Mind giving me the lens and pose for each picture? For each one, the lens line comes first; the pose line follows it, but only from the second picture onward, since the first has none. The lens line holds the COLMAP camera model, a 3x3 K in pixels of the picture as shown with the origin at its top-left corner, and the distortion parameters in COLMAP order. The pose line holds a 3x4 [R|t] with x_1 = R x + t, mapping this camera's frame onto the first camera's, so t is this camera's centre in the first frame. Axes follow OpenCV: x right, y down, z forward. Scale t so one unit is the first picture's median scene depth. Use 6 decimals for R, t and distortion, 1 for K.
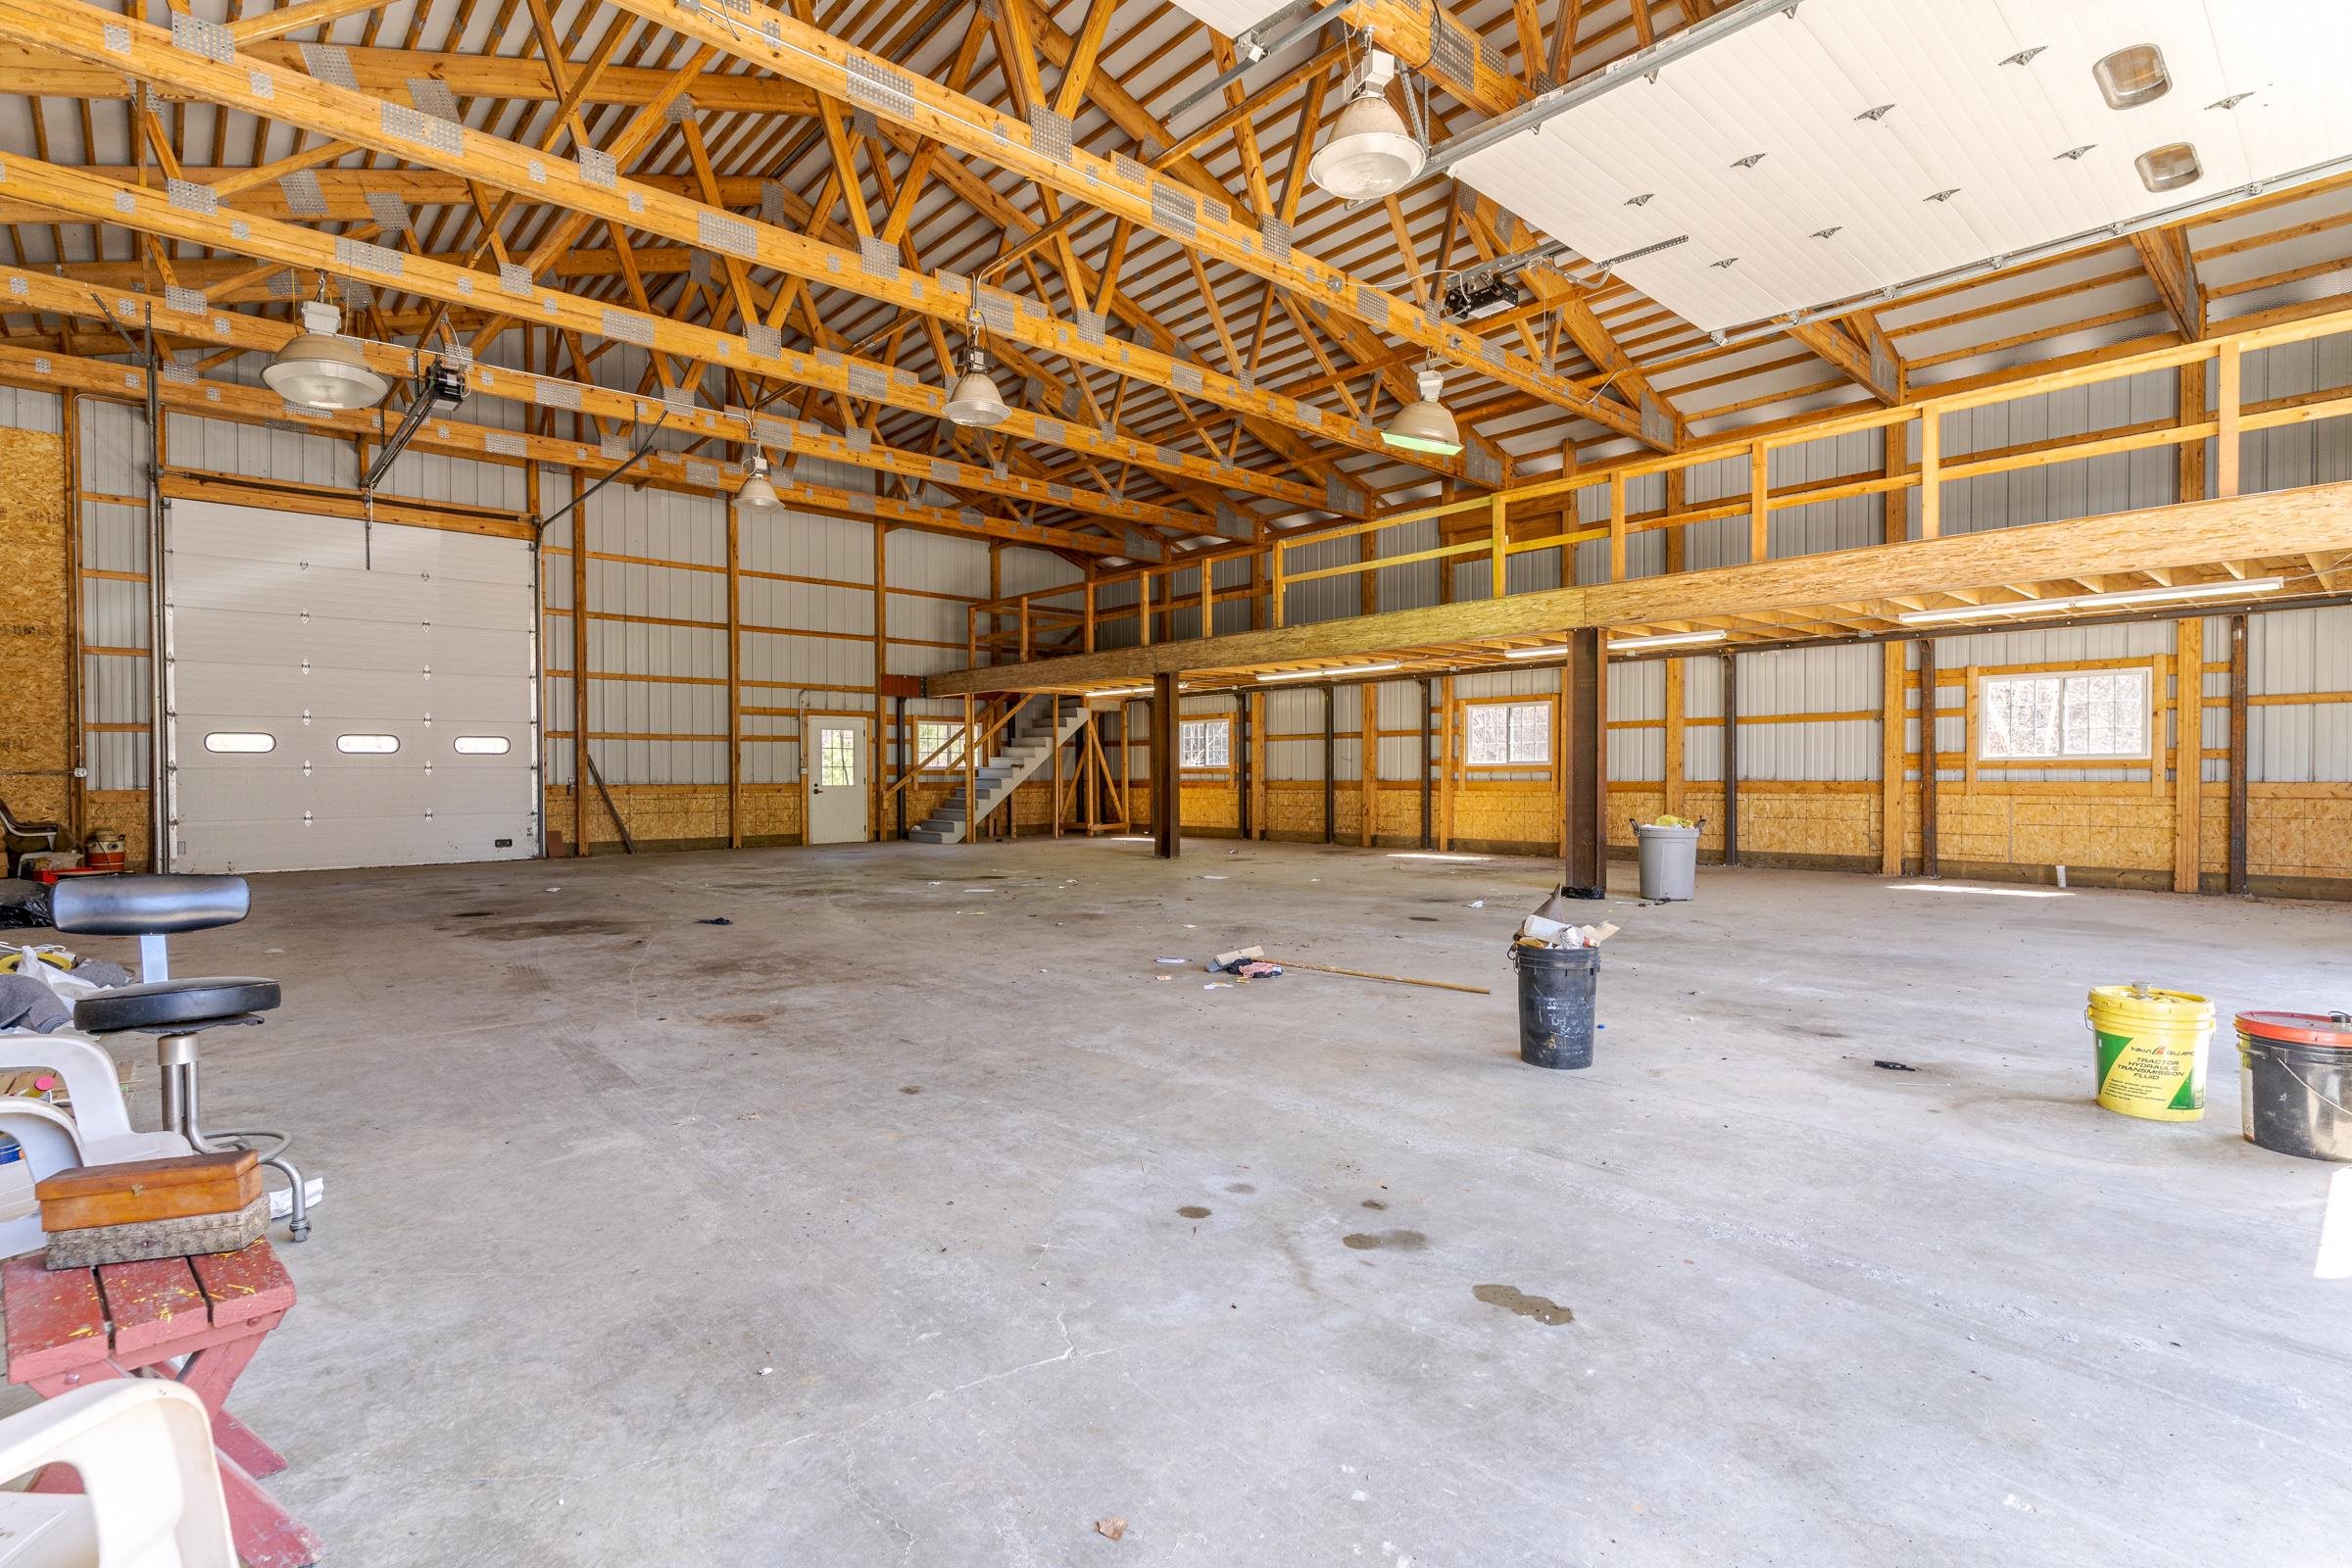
lens RADIAL K [[1116.7, 0, 1179.2], [0, 1116.7, 783.6], [0, 0, 1]] dist [-0.004334, 0.001143]
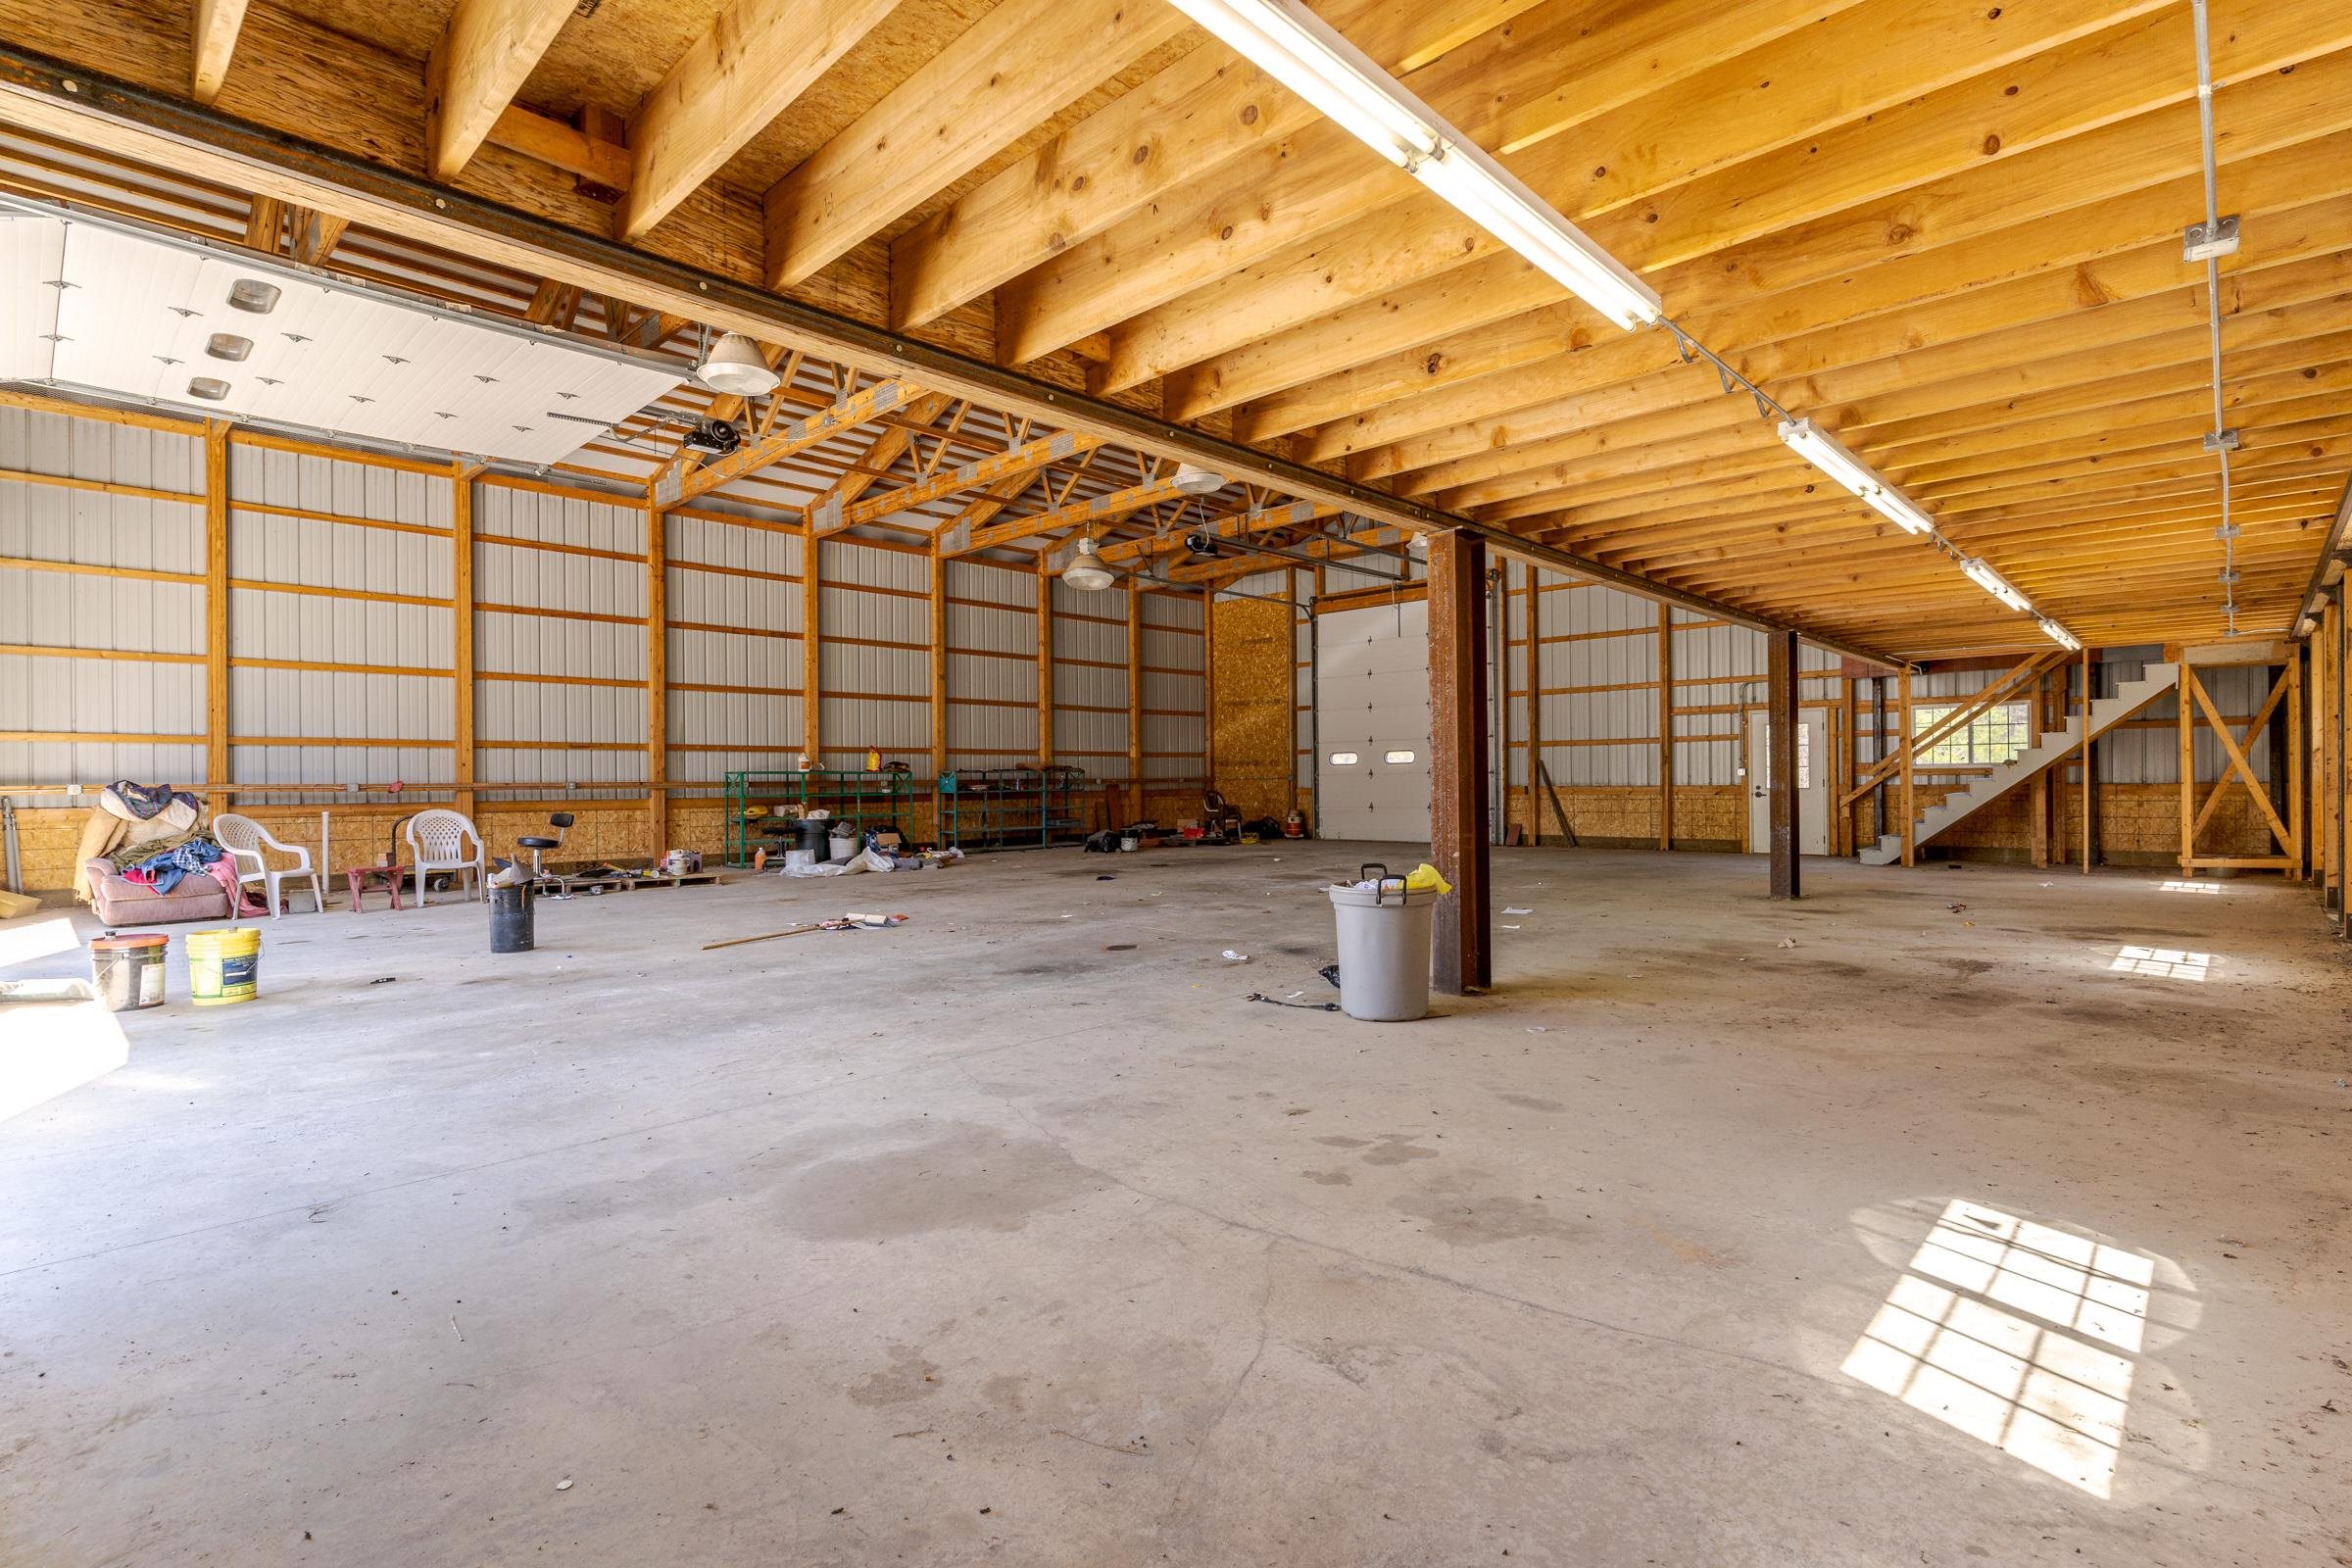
lens RADIAL K [[1116.7, 0, 1180.6], [0, 1116.7, 782.6], [0, 0, 1]] dist [-0.004334, 0.001143]
pose [[0.071320, 0.003459, -0.997447, 0.596930], [-0.000349, 0.999994, 0.003443, -0.006198], [0.997453, 0.000103, 0.071321, 0.527071]]
